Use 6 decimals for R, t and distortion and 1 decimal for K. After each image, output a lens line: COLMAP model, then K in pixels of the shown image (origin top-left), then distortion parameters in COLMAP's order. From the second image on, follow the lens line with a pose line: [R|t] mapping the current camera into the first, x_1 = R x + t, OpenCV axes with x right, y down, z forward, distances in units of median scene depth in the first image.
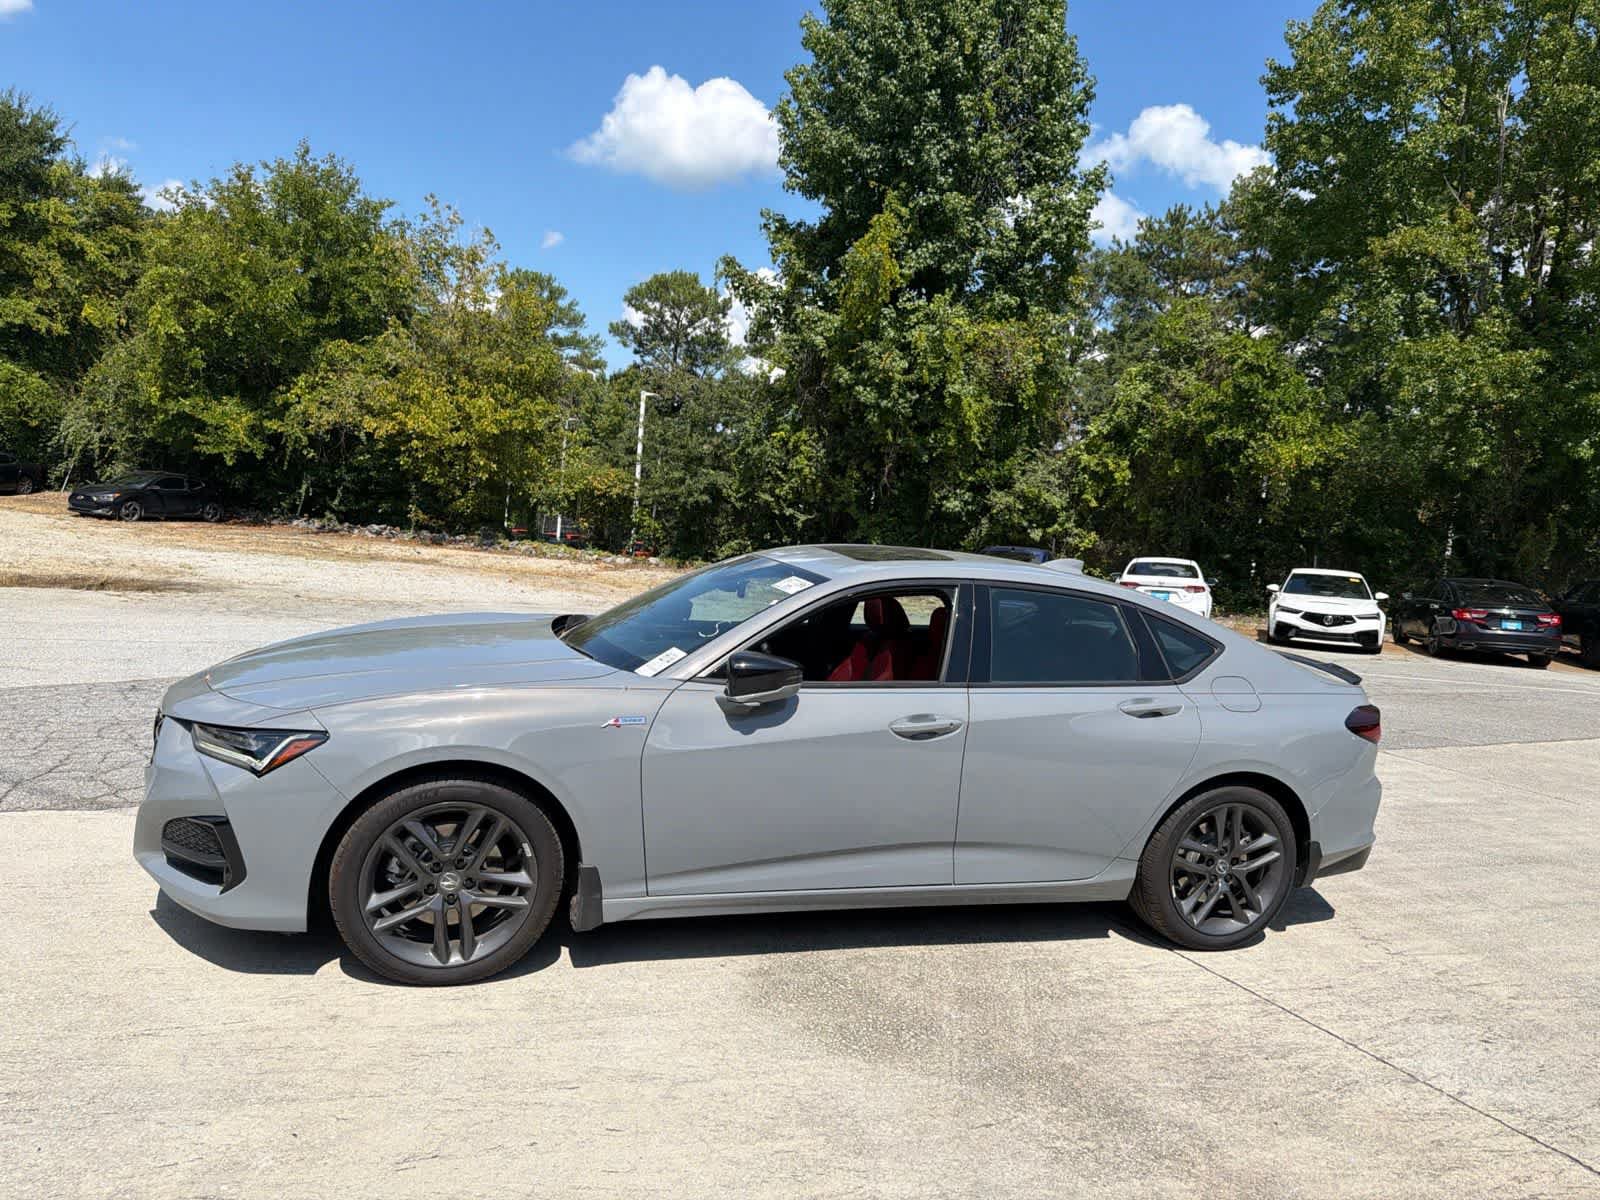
lens RADIAL K [[1105.9, 0, 811.8], [0, 1105.9, 617.9], [0, 0, 1]] dist [0.111224, -0.170079]
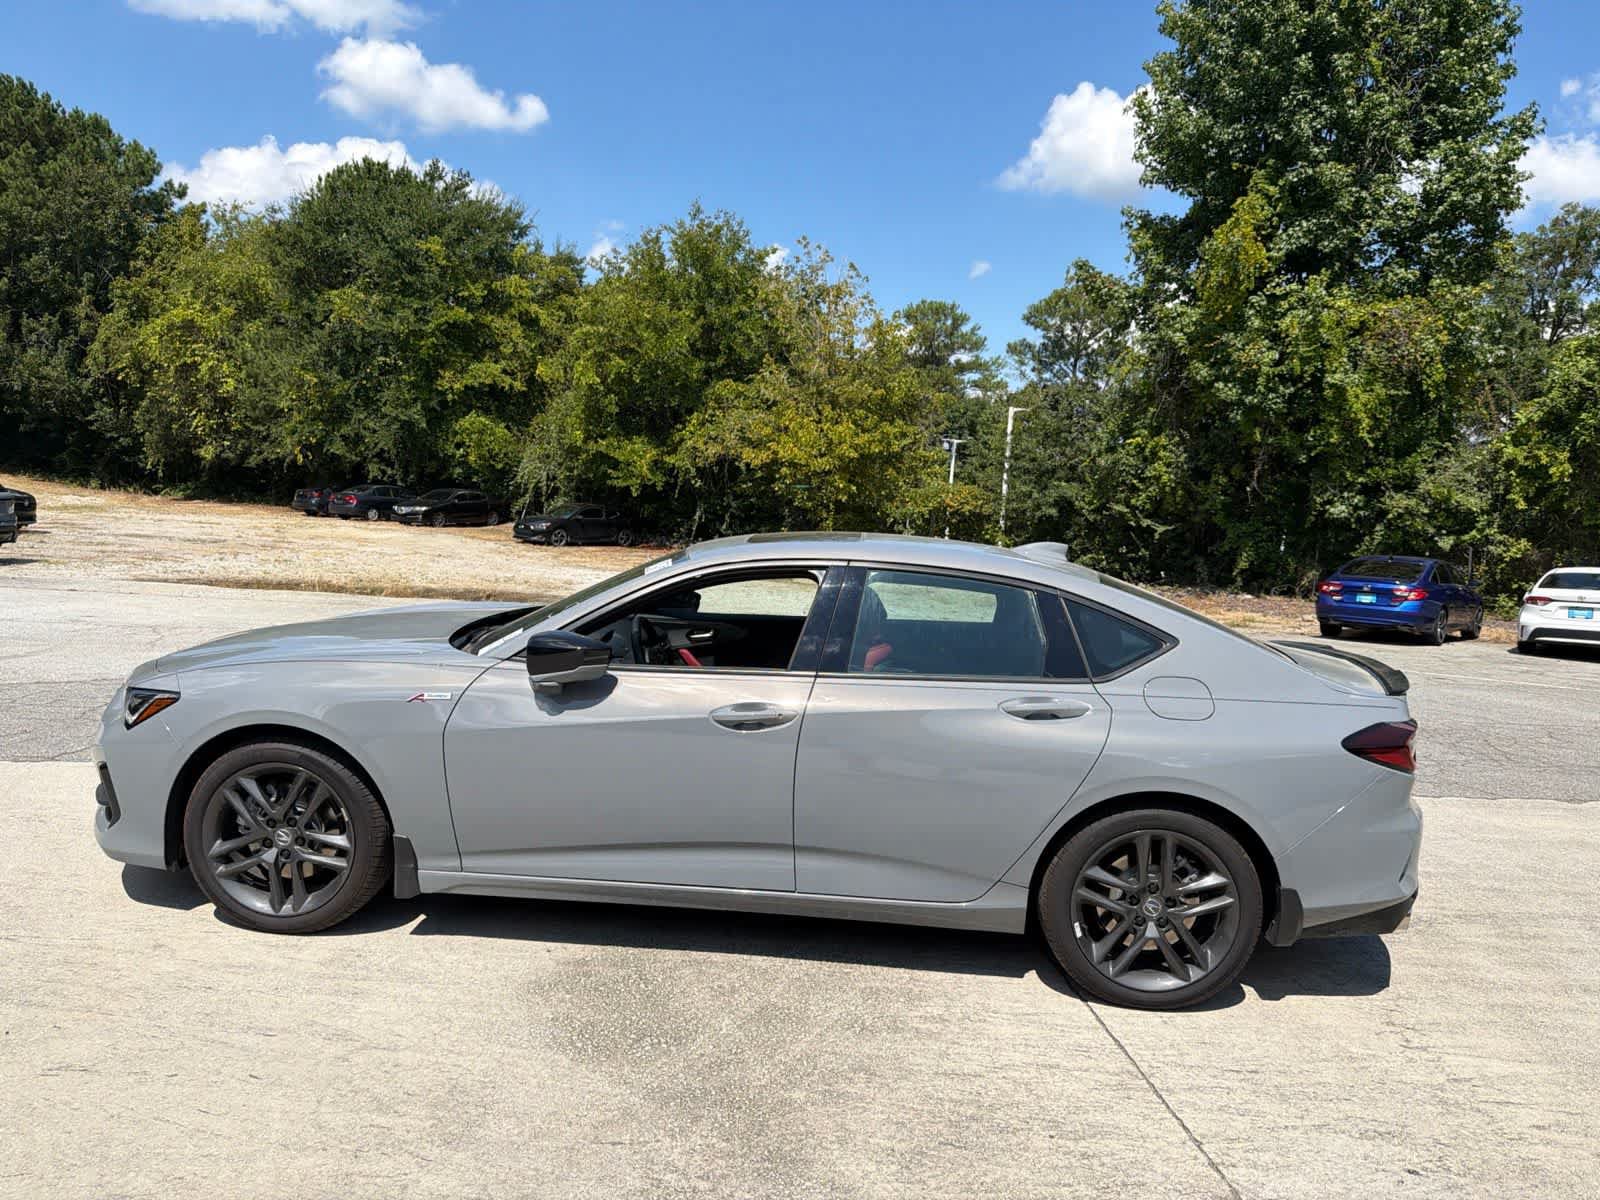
lens RADIAL K [[1121.3, 0, 800.0], [0, 1121.3, 600.0], [0, 0, 1]] dist [0.058986, -0.103607]
pose [[0.928098, 0.000999, -0.372334, 0.064919], [-0.014441, 0.999341, -0.033317, 0.004285], [0.372055, 0.036298, 0.927501, 0.019815]]
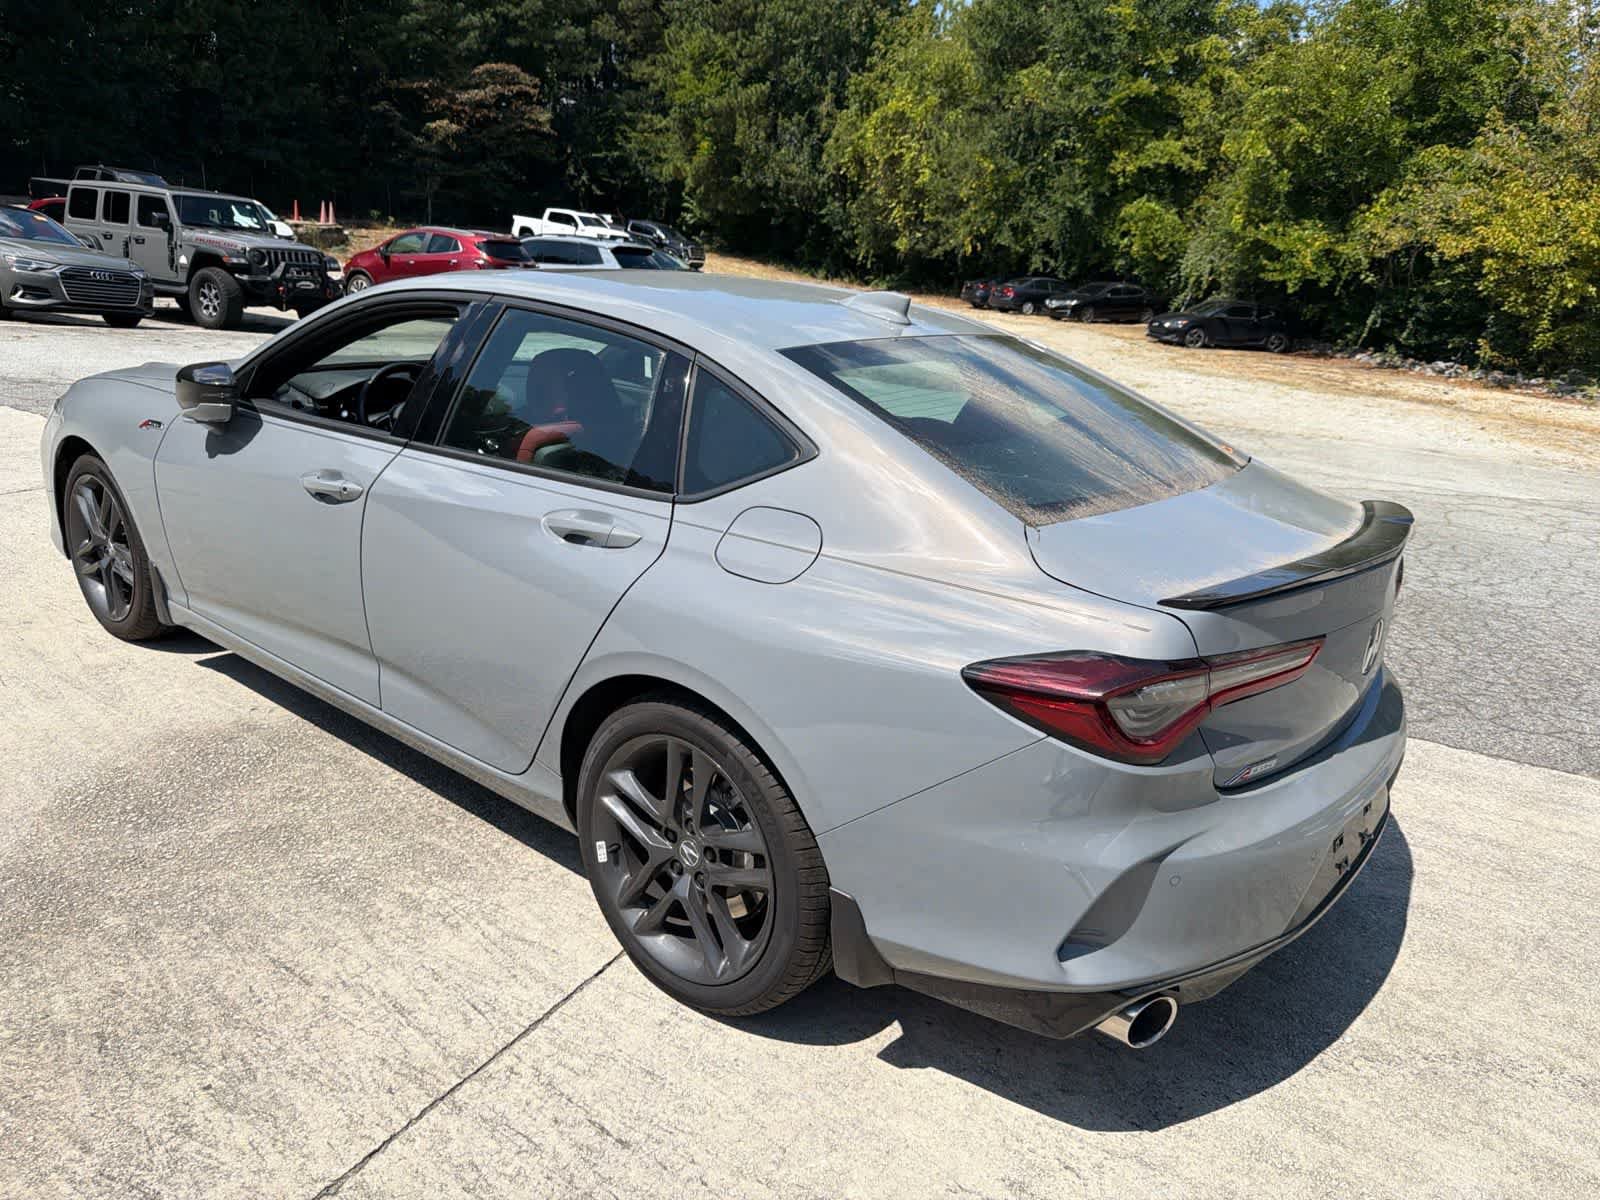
lens RADIAL K [[1136.9, 0, 791.9], [0, 1136.9, 603.9], [0, 0, 1]] dist [0.007693, -0.017847]
pose [[0.539606, 0.208546, -0.815680, 0.120269], [-0.110814, 0.978000, 0.176739, 0.000853], [0.834593, -0.004980, 0.550844, 0.111970]]
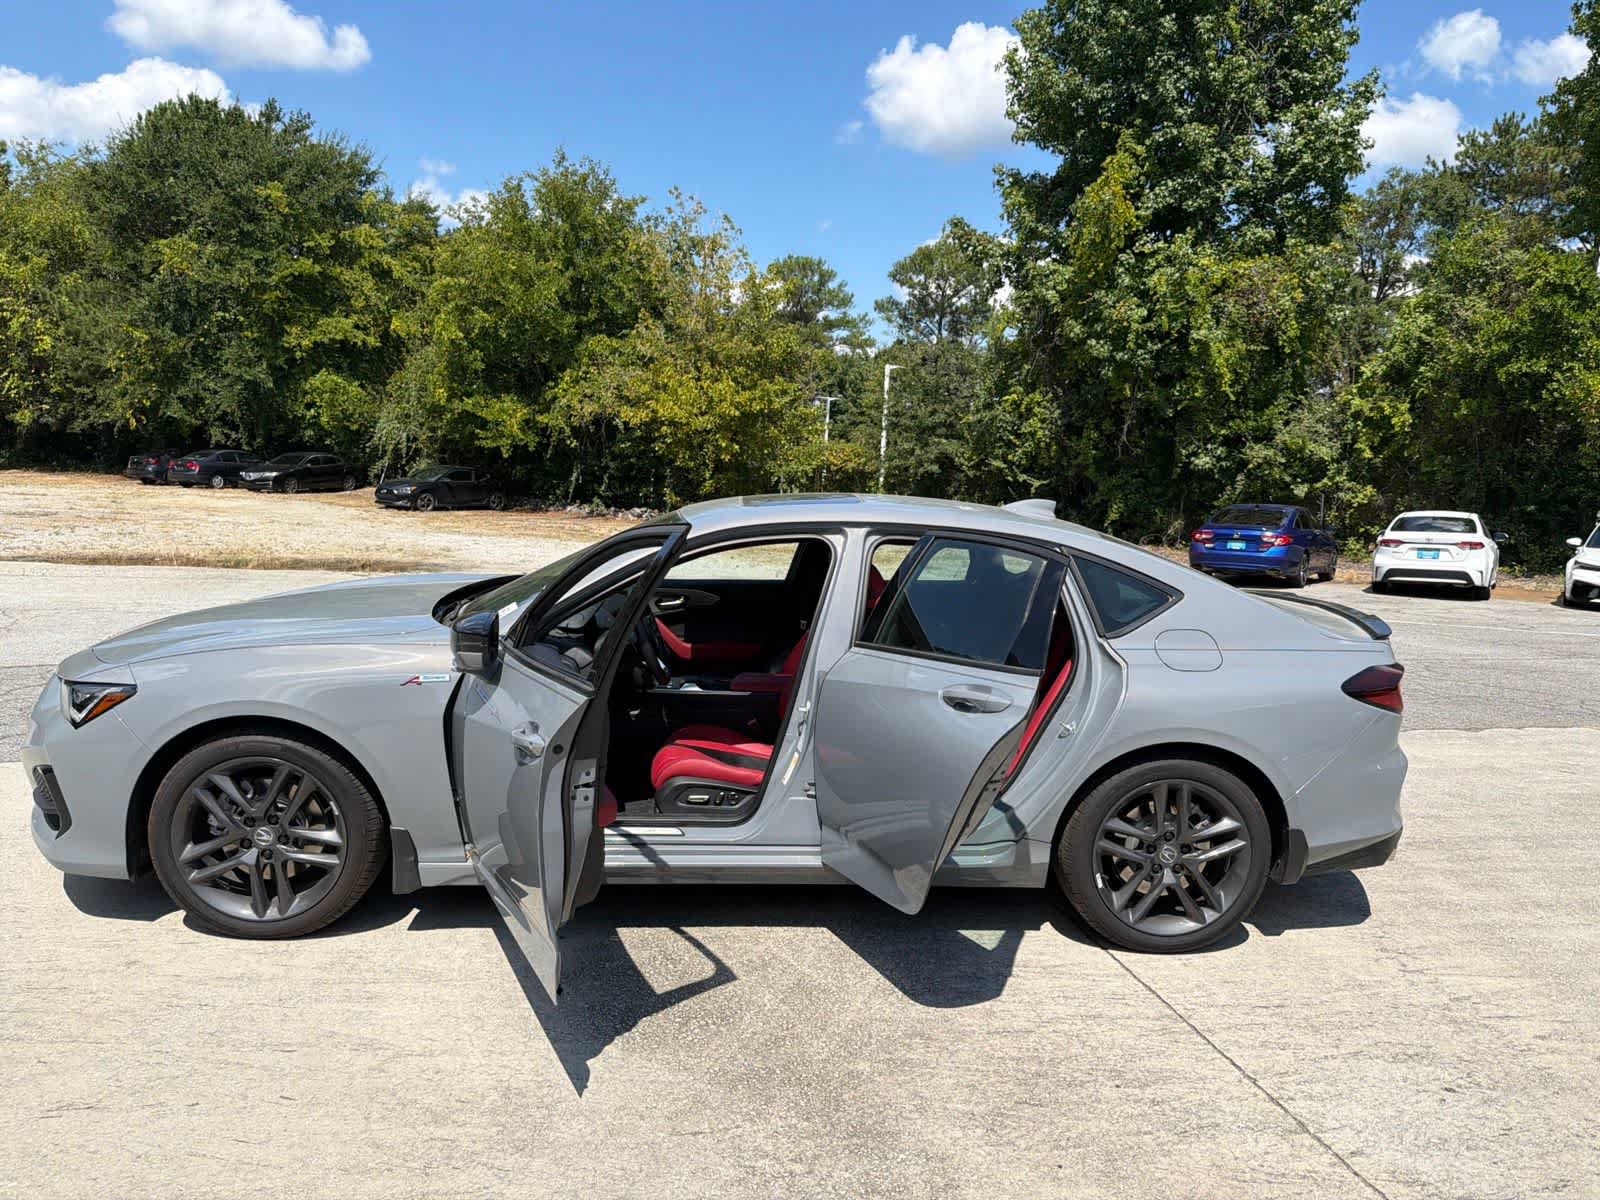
lens RADIAL K [[1120.1, 0, 820.0], [0, 1120.1, 601.3], [0, 0, 1]] dist [0.075887, -0.136363]
pose [[0.969044, -0.014751, -0.246448, 0.048487], [0.016442, 0.999853, 0.004805, 0.003555], [0.246341, -0.008708, 0.969144, 0.017760]]
